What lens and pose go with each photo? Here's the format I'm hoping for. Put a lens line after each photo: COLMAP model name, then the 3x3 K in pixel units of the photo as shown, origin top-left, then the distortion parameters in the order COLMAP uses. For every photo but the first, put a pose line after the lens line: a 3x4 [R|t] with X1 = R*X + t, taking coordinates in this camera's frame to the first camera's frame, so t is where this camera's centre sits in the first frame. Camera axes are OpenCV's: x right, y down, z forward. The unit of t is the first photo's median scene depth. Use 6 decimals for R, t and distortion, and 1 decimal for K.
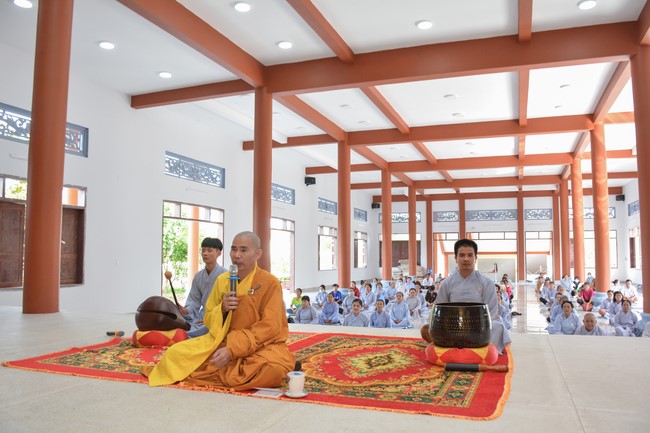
lens RADIAL K [[510.1, 0, 321.1], [0, 510.1, 218.8], [0, 0, 1]] dist [-0.116655, 0.029047]
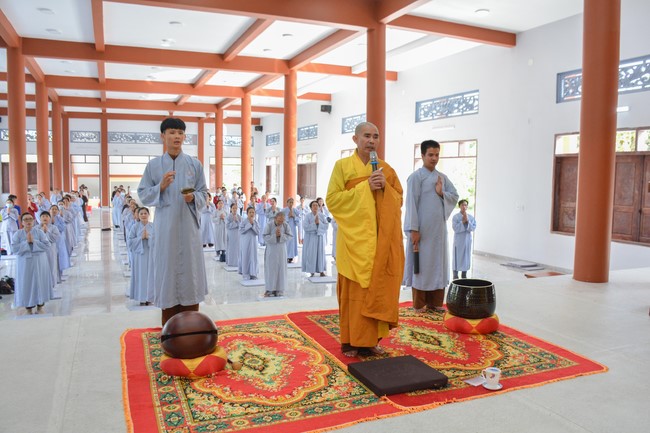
lens RADIAL K [[530.8, 0, 324.0], [0, 530.8, 220.1], [0, 0, 1]] dist [-0.130764, 0.100970]
pose [[0.729417, -0.052692, 0.682037, -0.096989], [-0.060024, 0.988253, 0.140543, -0.015996], [-0.681431, -0.143453, 0.717686, 0.033567]]
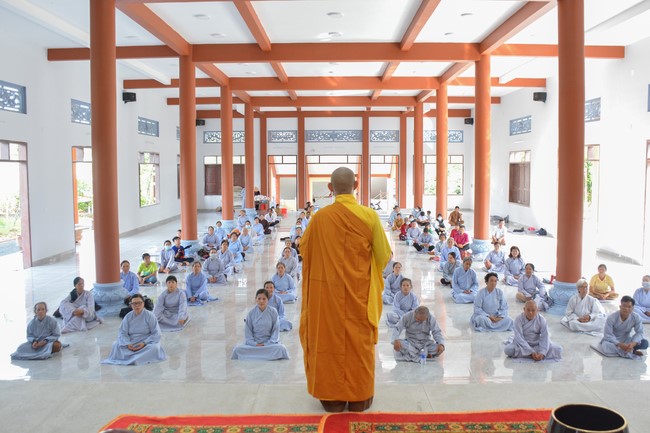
lens RADIAL K [[583.1, 0, 319.8], [0, 583.1, 214.3], [0, 0, 1]] dist [-0.140005, 0.071264]
pose [[0.940752, -0.034804, 0.337305, -0.041596], [-0.016780, 0.988722, 0.148819, -0.027021], [-0.338680, -0.145661, 0.929558, 0.041485]]
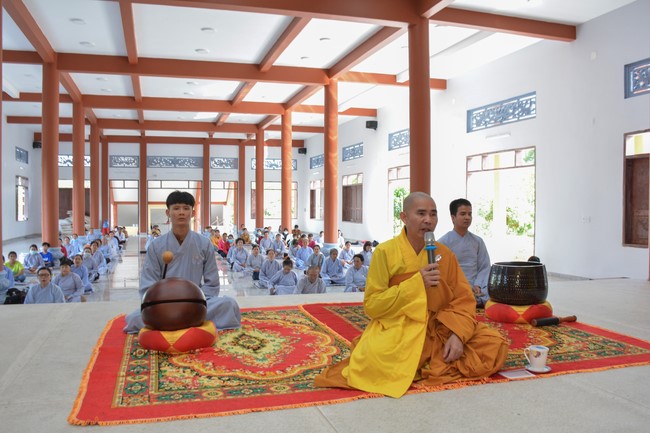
lens RADIAL K [[561.7, 0, 311.0], [0, 561.7, 222.3], [0, 0, 1]] dist [-0.128668, 0.083725]
pose [[0.802676, -0.018616, 0.596125, -0.083422], [-0.043714, 0.994988, 0.089933, -0.000119], [-0.594812, -0.098246, 0.797839, 0.035044]]
